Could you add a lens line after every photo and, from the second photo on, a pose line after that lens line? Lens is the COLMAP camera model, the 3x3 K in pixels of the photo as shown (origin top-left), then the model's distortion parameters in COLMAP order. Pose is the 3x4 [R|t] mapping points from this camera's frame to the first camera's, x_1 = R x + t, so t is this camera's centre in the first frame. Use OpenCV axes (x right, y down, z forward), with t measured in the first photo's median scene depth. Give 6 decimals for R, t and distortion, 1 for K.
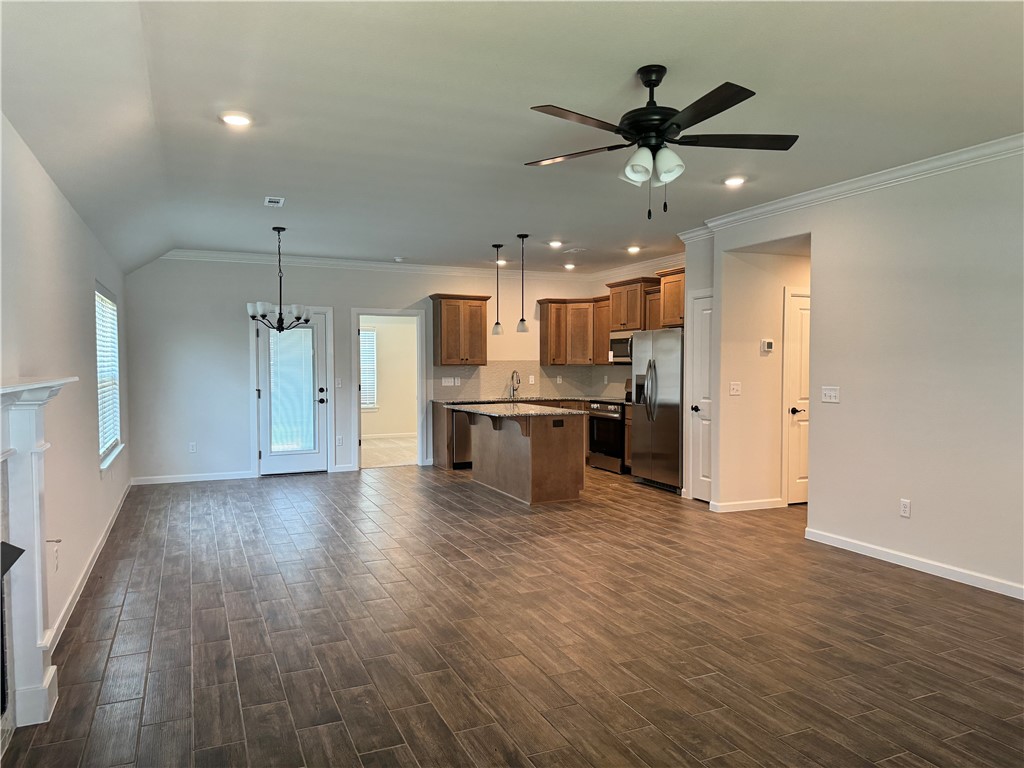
lens RADIAL K [[713.1, 0, 512.0], [0, 713.1, 384.0], [0, 0, 1]] dist [0.070727, -0.114373]
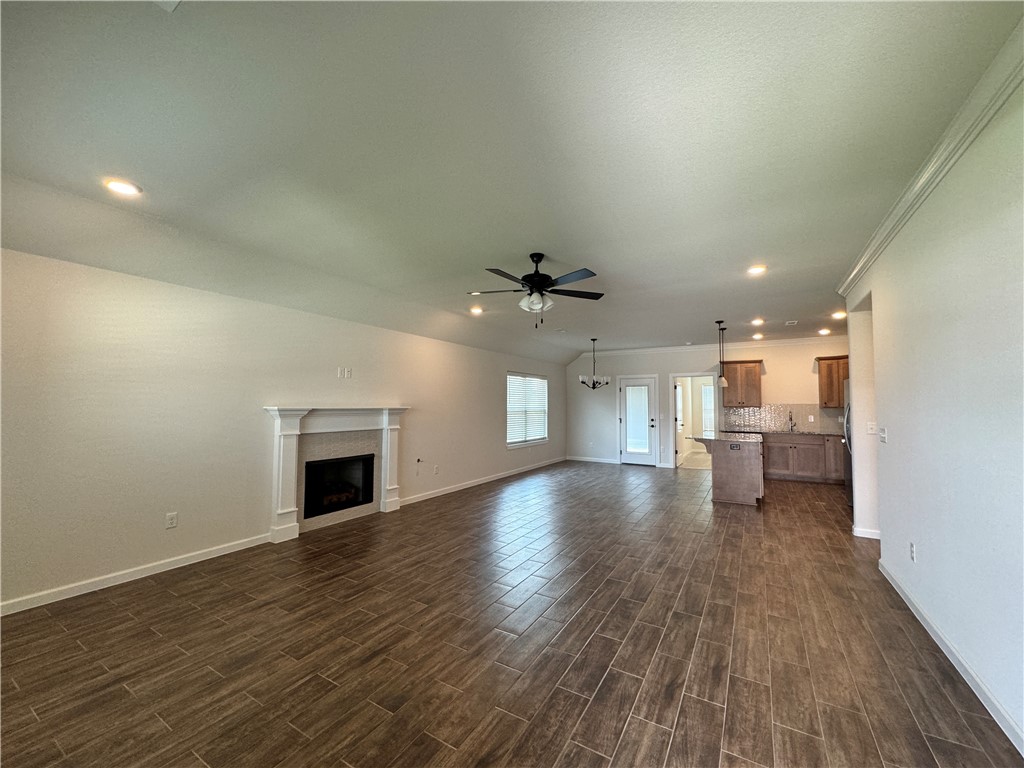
lens RADIAL K [[411.8, 0, 512.0], [0, 411.8, 384.0], [0, 0, 1]] dist [-0.000331, -0.000230]
pose [[0.572035, -0.037309, -0.819380, 0.440141], [-0.031199, 0.997252, -0.067189, -0.001487], [0.819635, 0.063998, 0.569300, 0.132805]]
